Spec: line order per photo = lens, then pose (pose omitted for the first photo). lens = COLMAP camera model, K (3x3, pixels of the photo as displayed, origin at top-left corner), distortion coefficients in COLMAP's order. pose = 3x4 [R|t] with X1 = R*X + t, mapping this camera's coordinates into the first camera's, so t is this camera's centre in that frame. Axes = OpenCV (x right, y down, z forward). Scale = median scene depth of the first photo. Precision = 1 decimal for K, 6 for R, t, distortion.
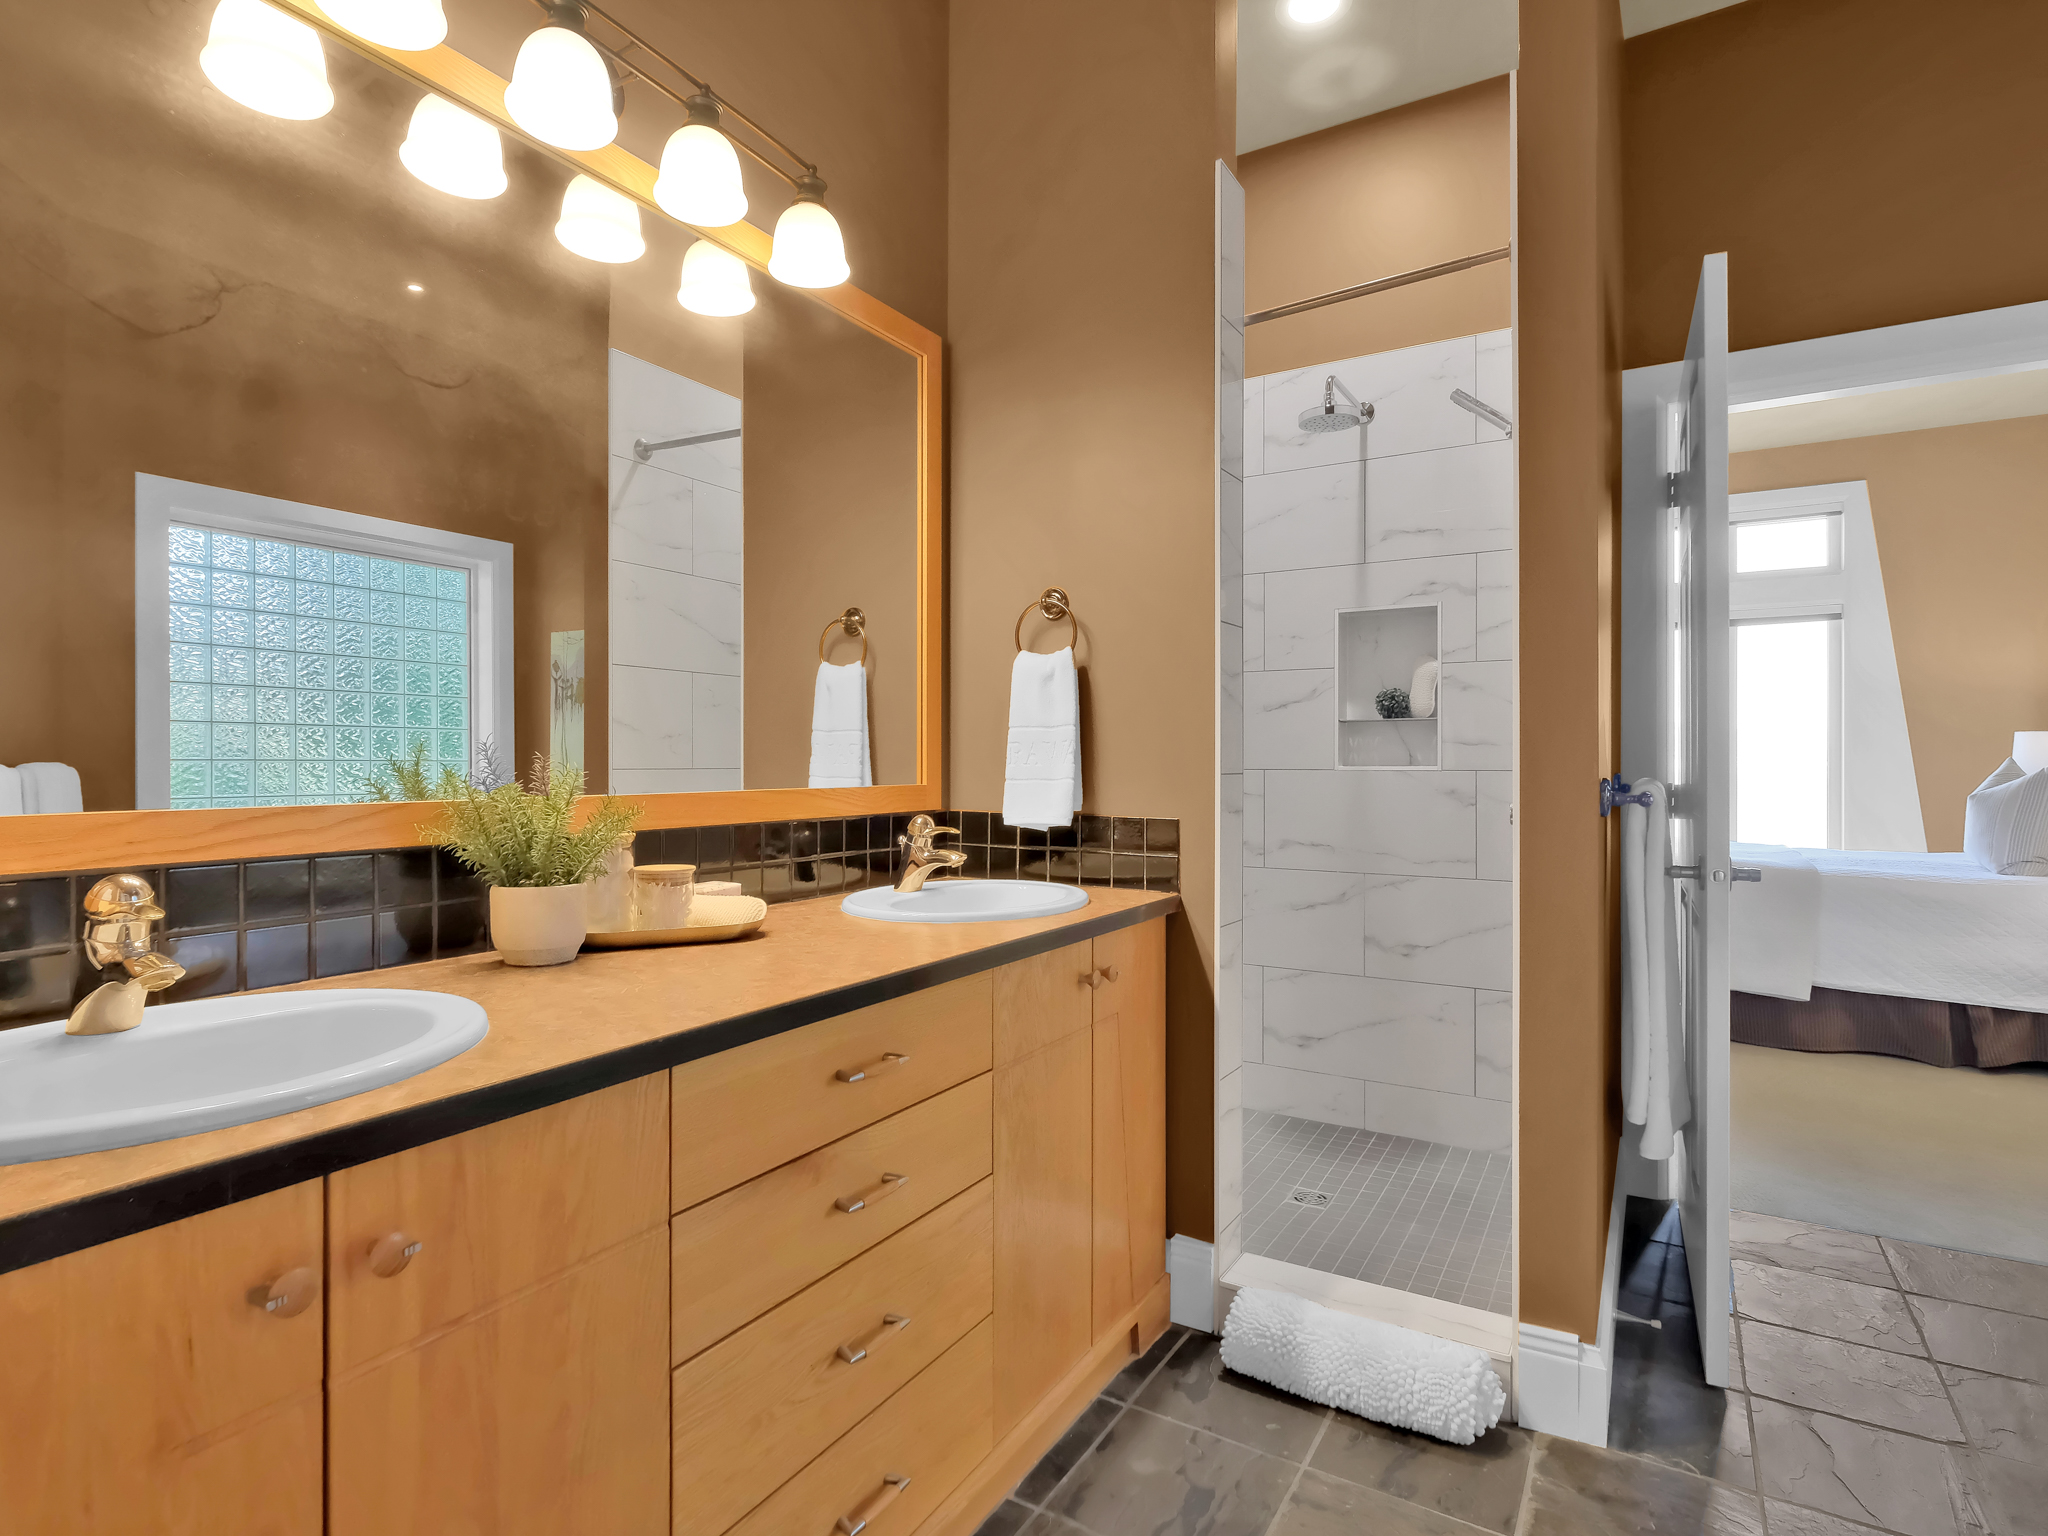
lens RADIAL K [[1066.3, 0, 1013.6], [0, 1066.3, 766.7], [0, 0, 1]] dist [-0.000234, -0.001636]
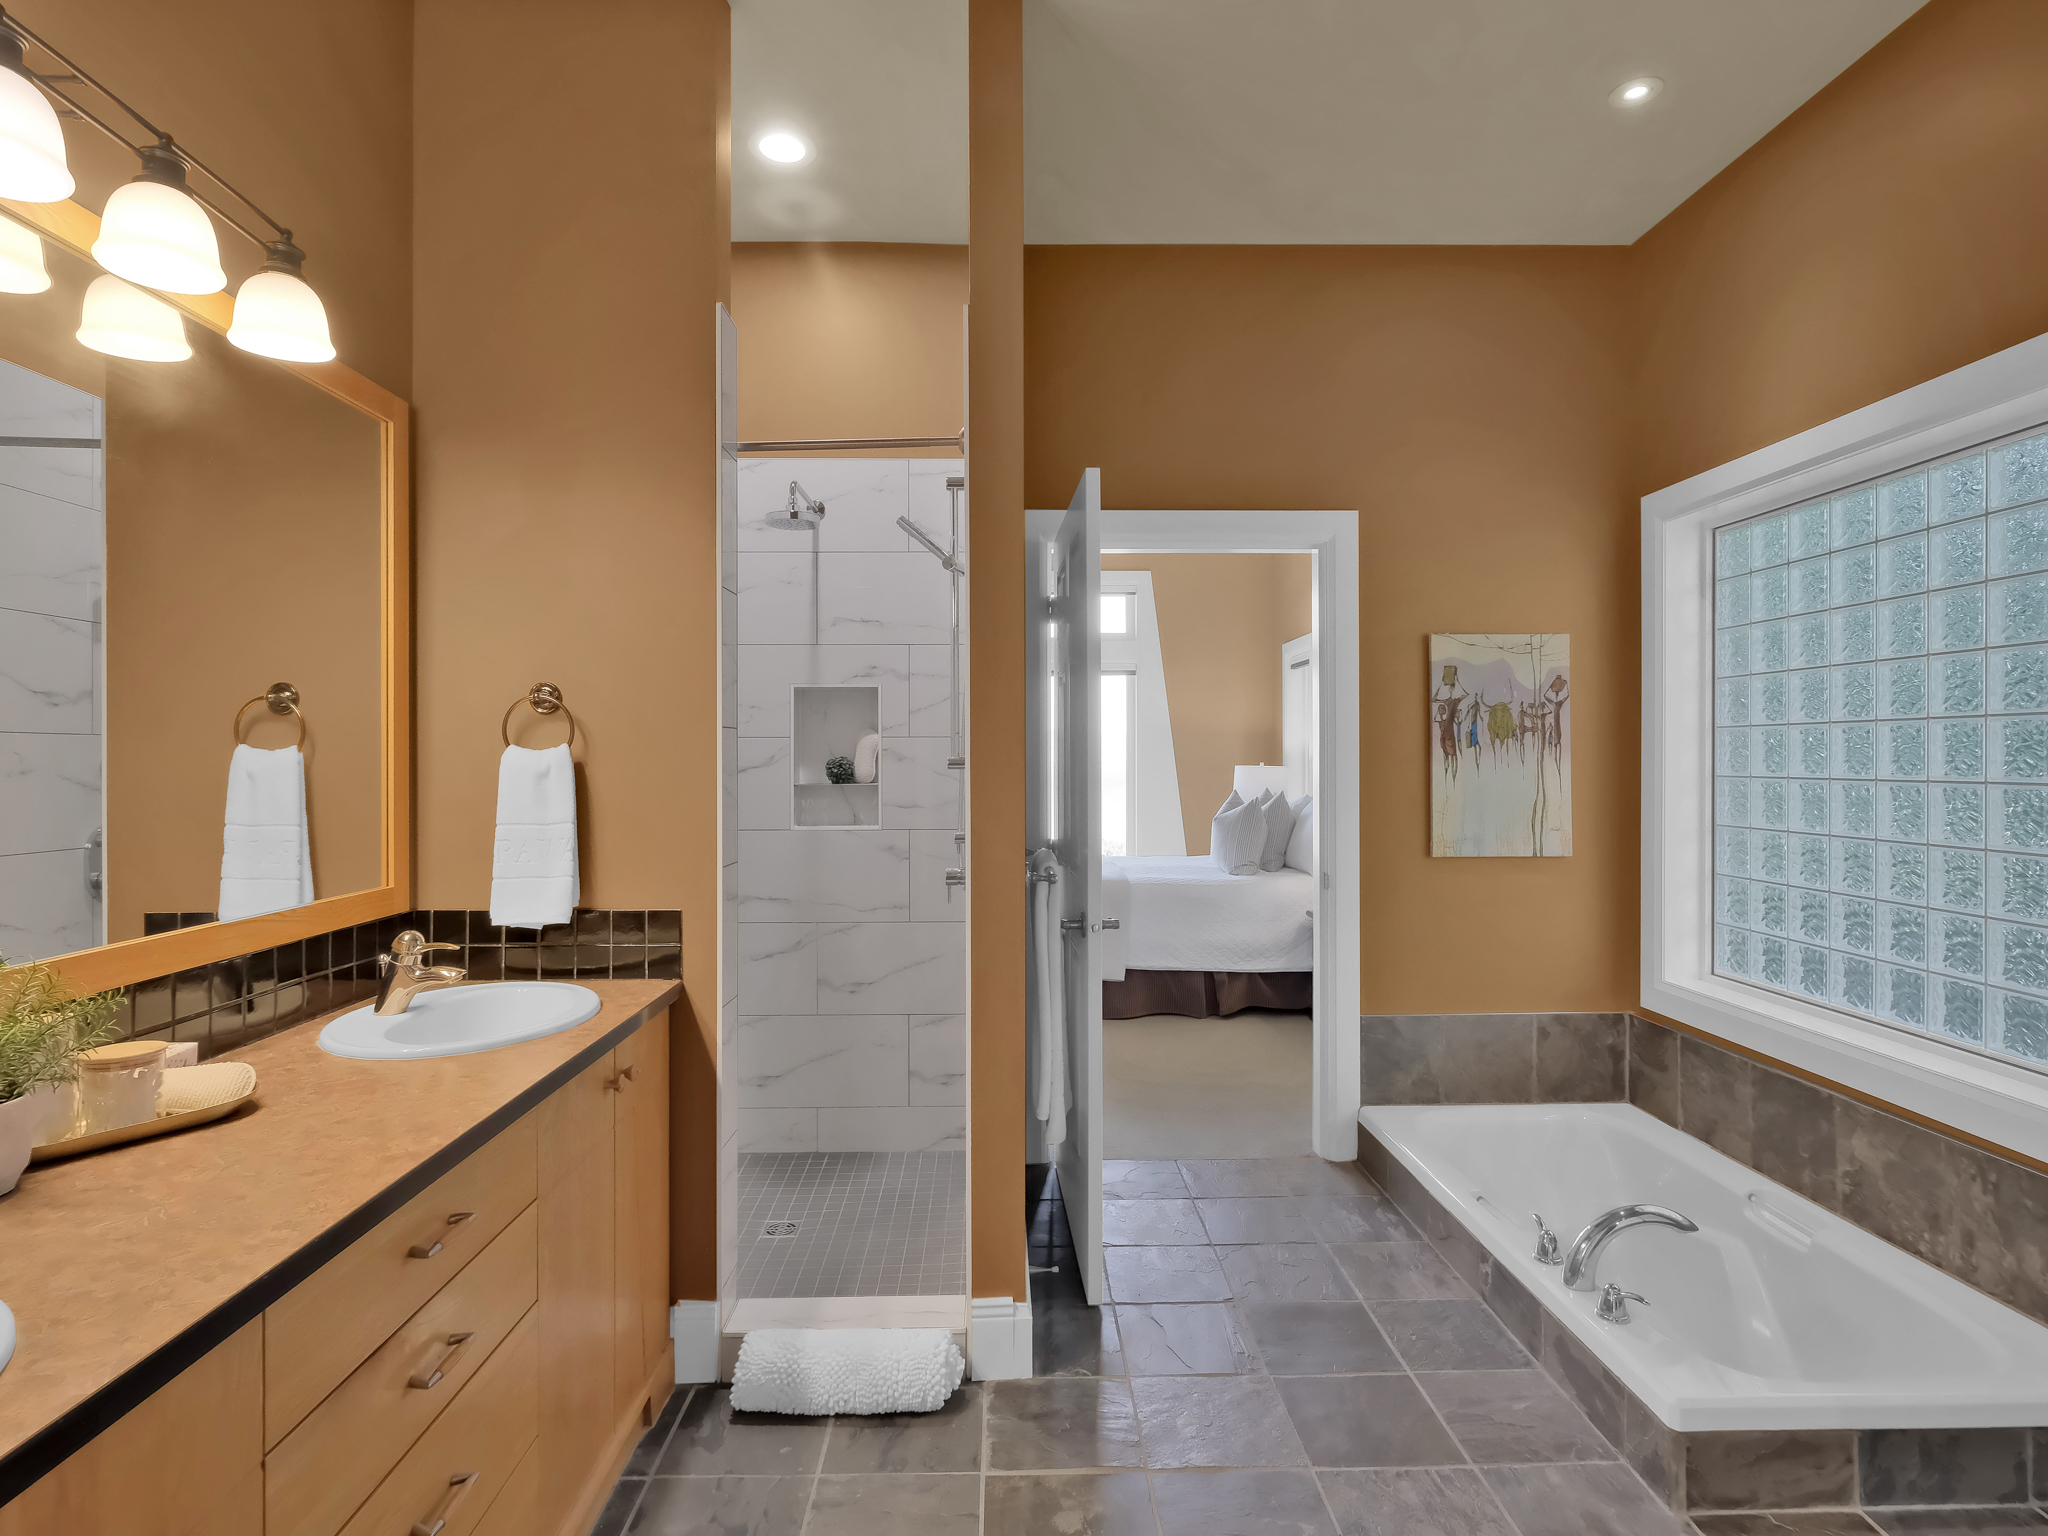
lens RADIAL K [[1066.3, 0, 1031.7], [0, 1066.3, 762.1], [0, 0, 1]] dist [-0.000234, -0.001636]
pose [[0.838411, -0.000719, 0.545038, -0.132873], [0.000687, 1.000000, 0.000262, -0.099830], [-0.545038, 0.000155, 0.838412, -0.086052]]
